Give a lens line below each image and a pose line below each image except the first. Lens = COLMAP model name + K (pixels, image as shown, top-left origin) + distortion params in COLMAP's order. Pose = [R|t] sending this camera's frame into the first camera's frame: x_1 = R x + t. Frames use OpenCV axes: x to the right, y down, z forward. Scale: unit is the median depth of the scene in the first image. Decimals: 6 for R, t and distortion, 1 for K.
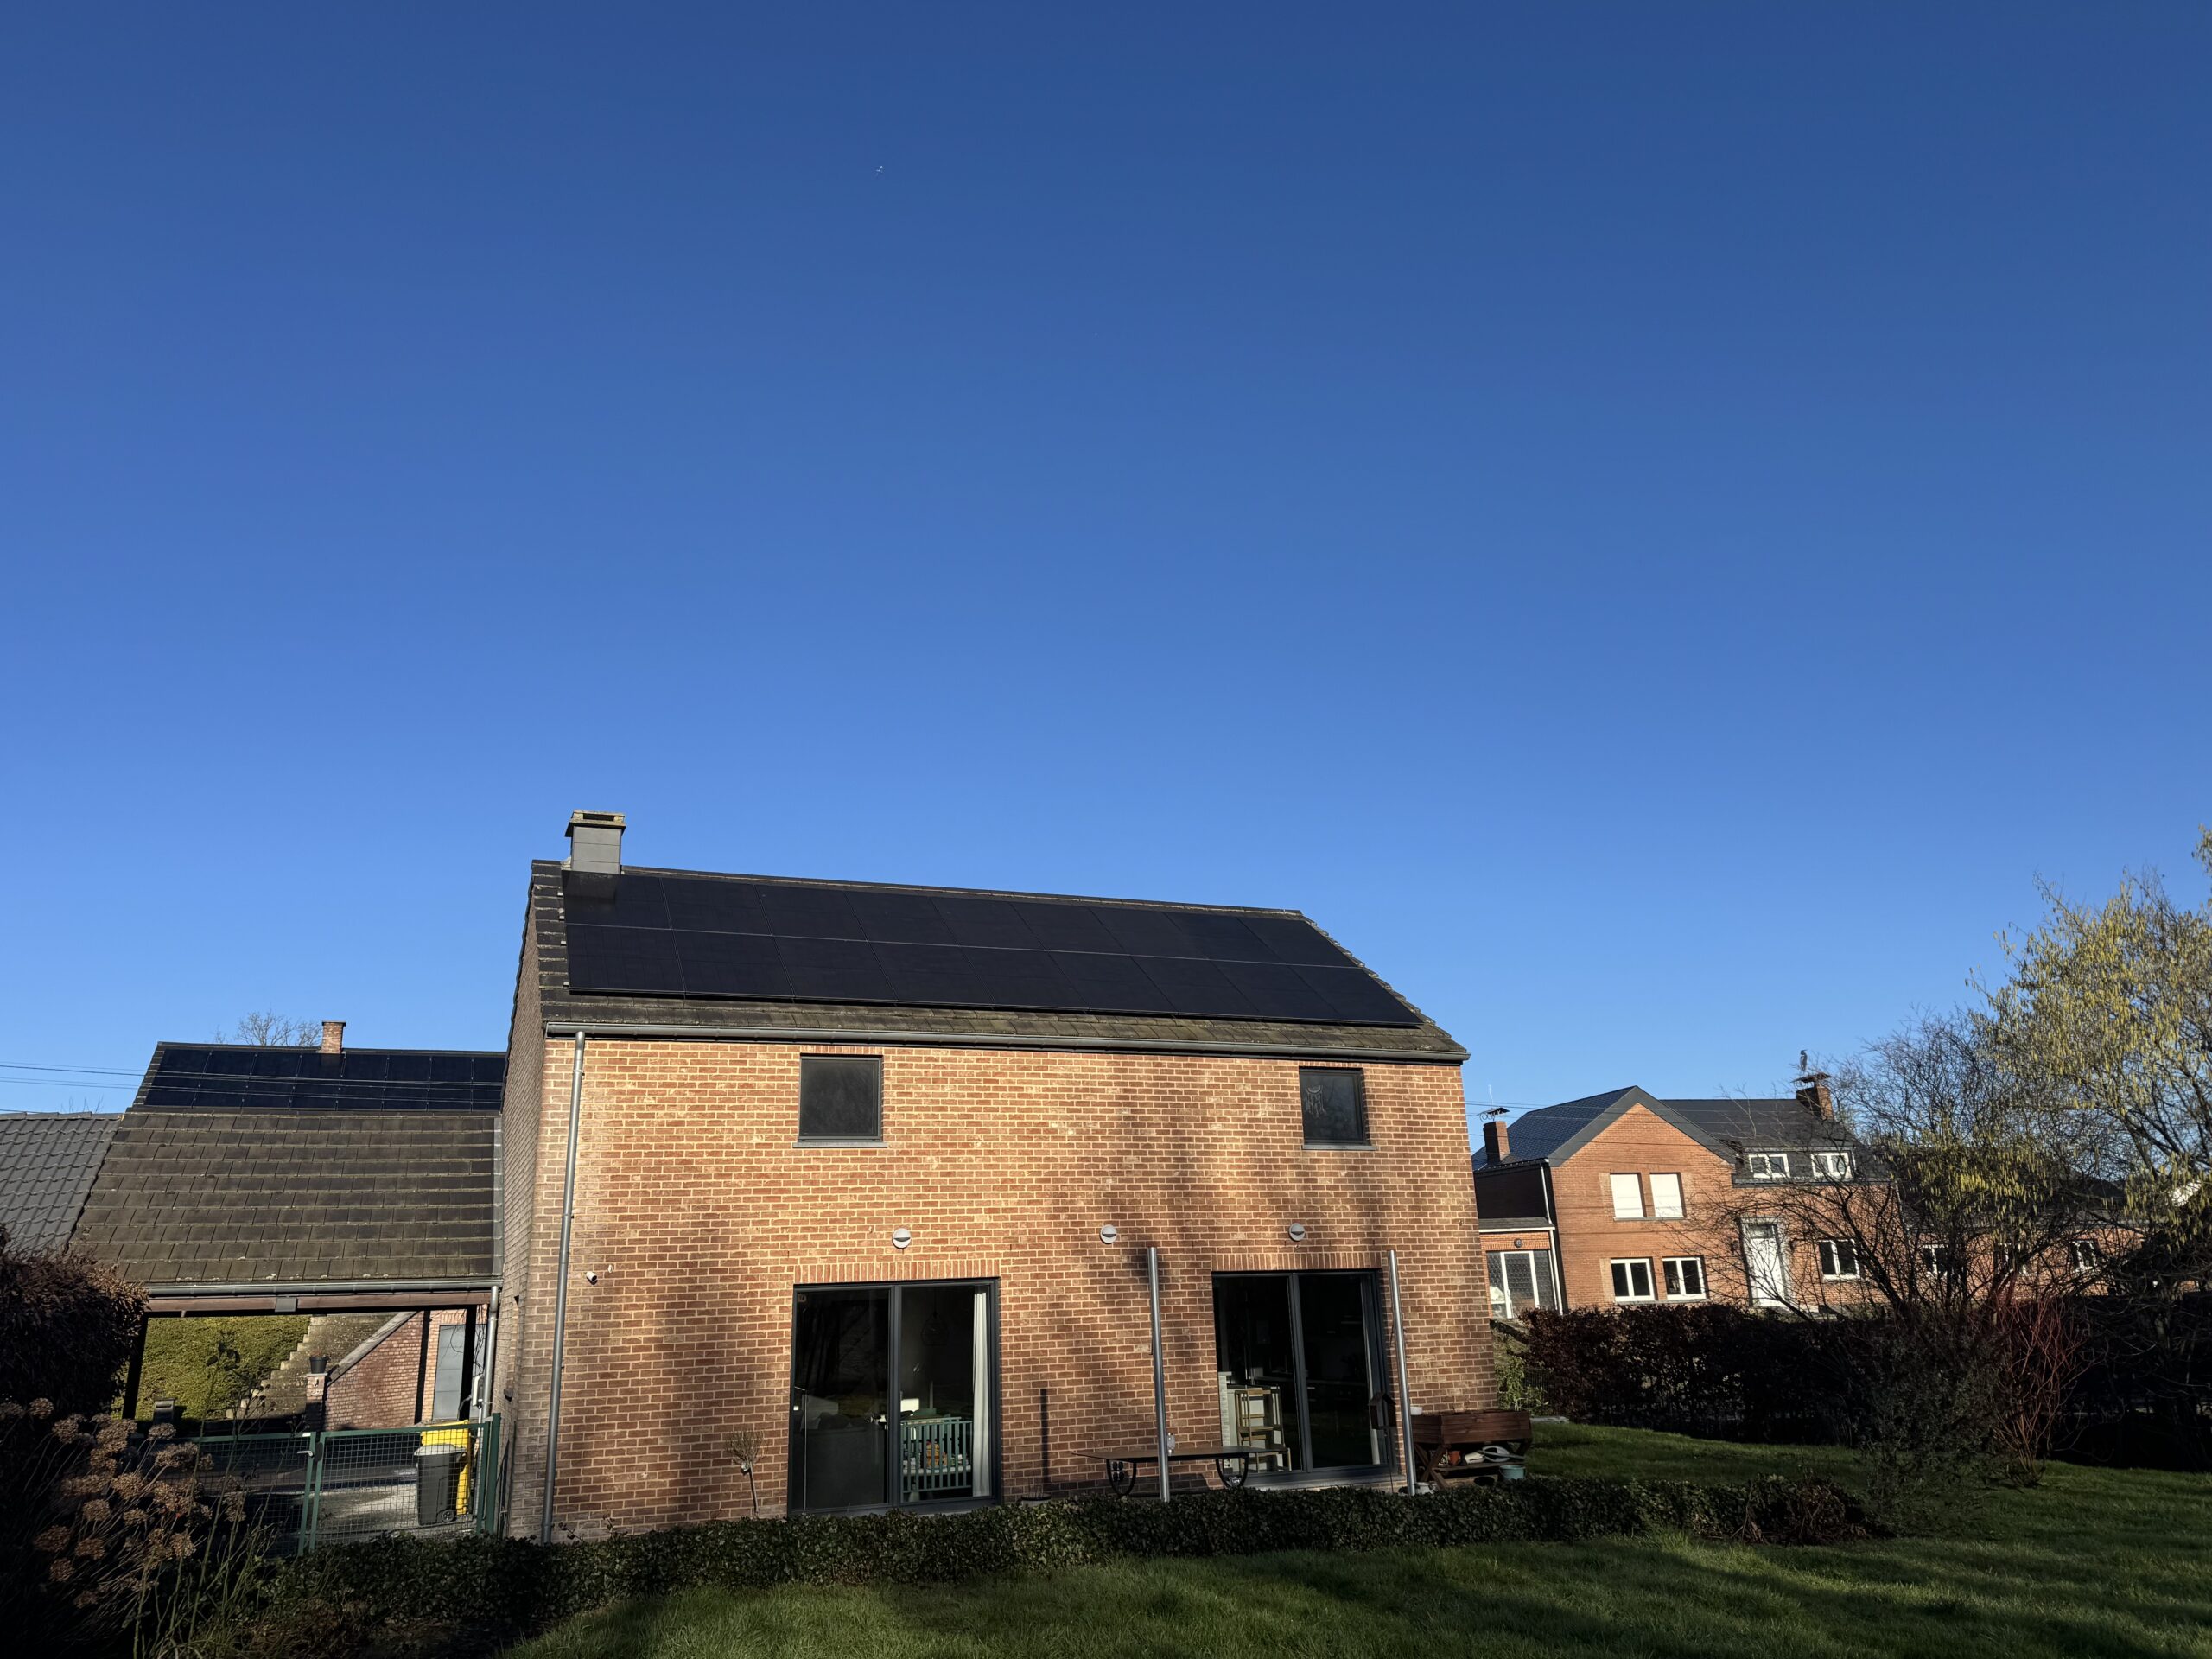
lens RADIAL K [[1653.8, 0, 1104.5], [0, 1653.8, 827.7], [0, 0, 1]] dist [0.033214, -0.027798]
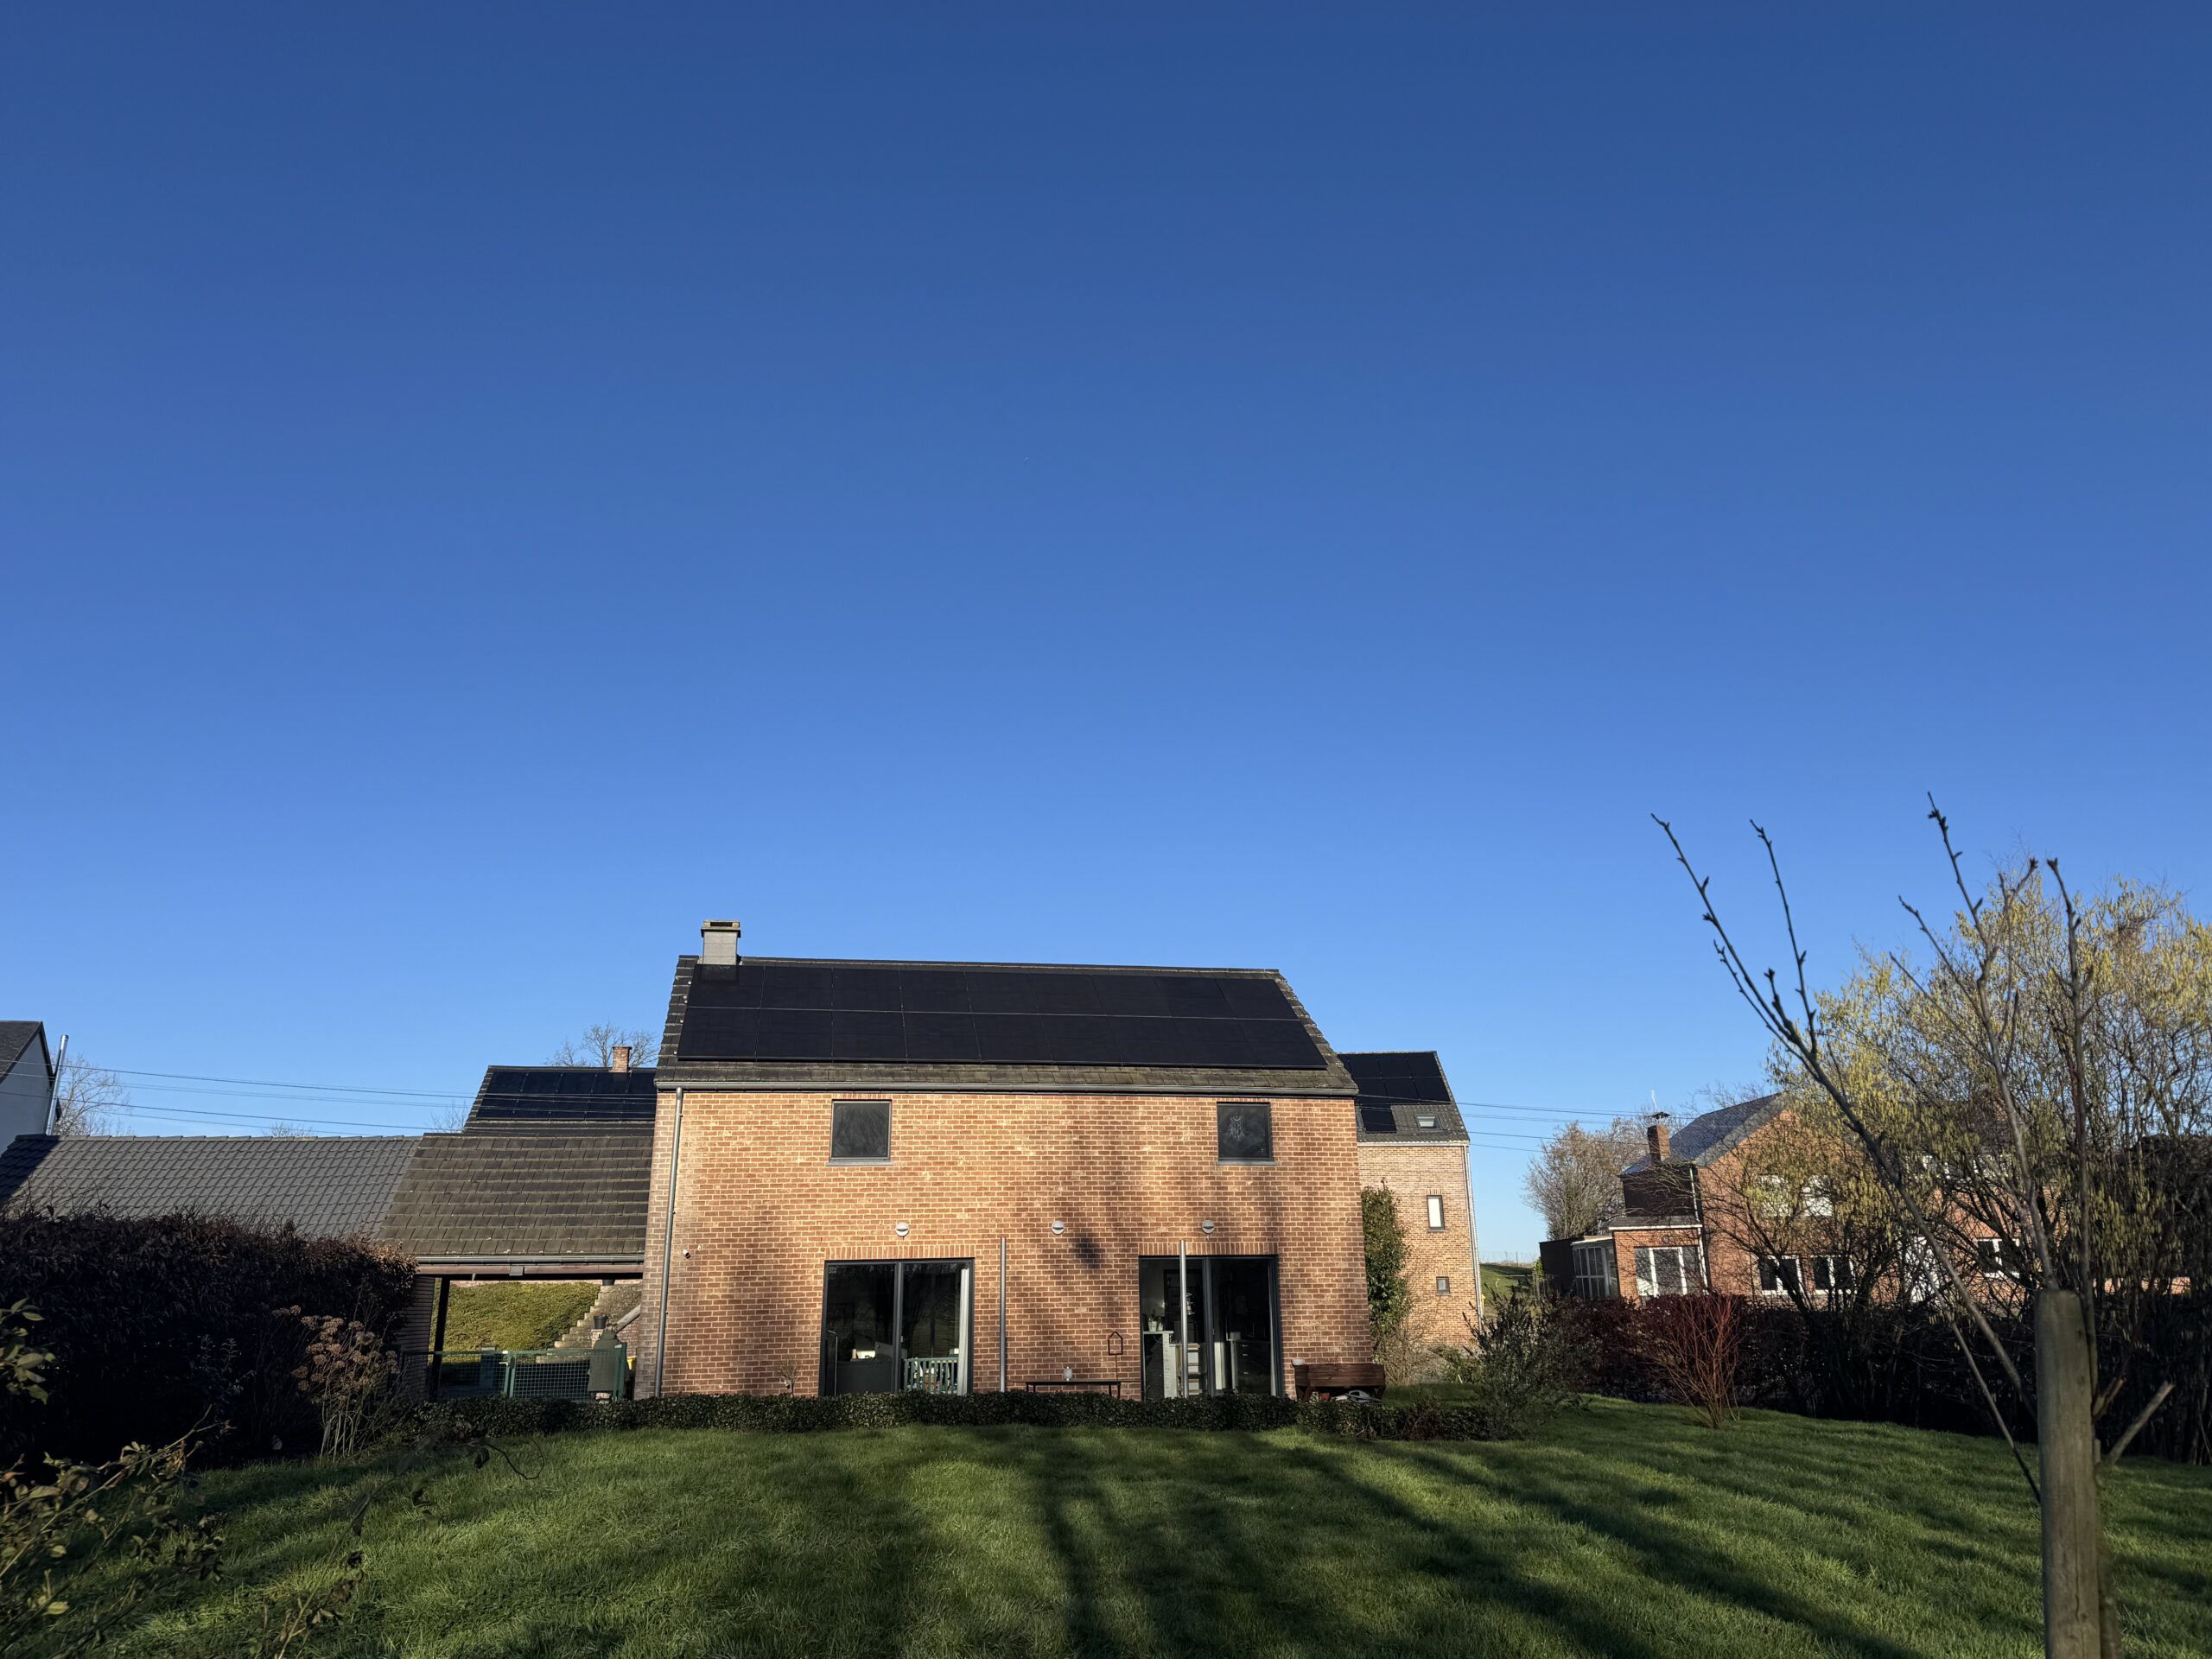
lens RADIAL K [[1653.8, 0, 1106.8], [0, 1653.8, 824.0], [0, 0, 1]] dist [0.033214, -0.027798]
pose [[0.981652, -0.036858, -0.187086, 0.301770], [0.037556, 0.999295, 0.000185, -0.085747], [0.186947, -0.007208, 0.982344, -0.331833]]
